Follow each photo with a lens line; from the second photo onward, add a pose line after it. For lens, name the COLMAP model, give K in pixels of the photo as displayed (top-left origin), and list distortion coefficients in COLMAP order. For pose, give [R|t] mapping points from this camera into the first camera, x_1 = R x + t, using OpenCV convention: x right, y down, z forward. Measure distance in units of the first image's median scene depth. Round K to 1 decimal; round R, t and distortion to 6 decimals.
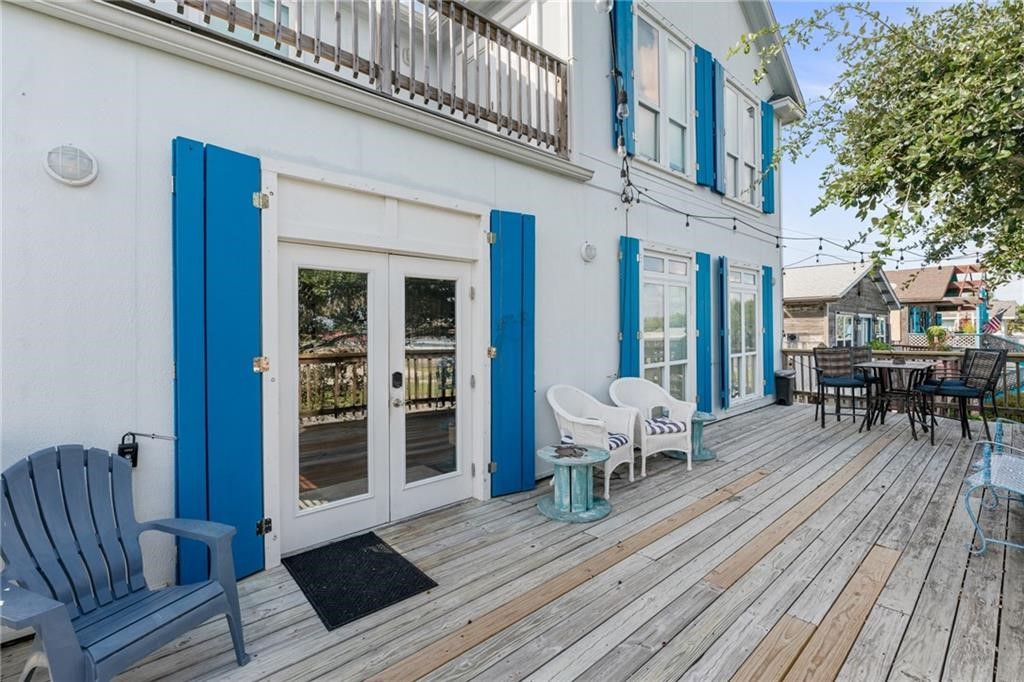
lens RADIAL K [[466.2, 0, 489.1], [0, 466.2, 326.5], [0, 0, 1]] dist [-0.011682, 0.003486]
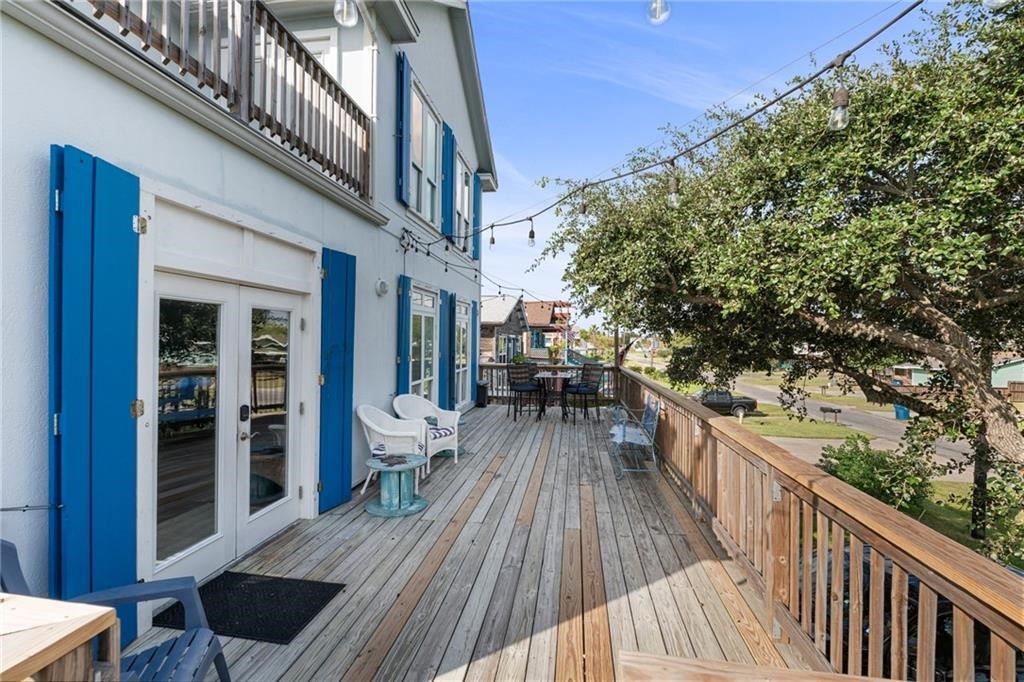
lens RADIAL K [[466.2, 0, 510.0], [0, 466.2, 340.3], [0, 0, 1]] dist [-0.011682, 0.003486]
pose [[0.755031, 0.016404, 0.655484, -0.389184], [-0.021098, 0.999777, -0.000719, -0.046727], [-0.655350, -0.013287, 0.755209, -0.101963]]
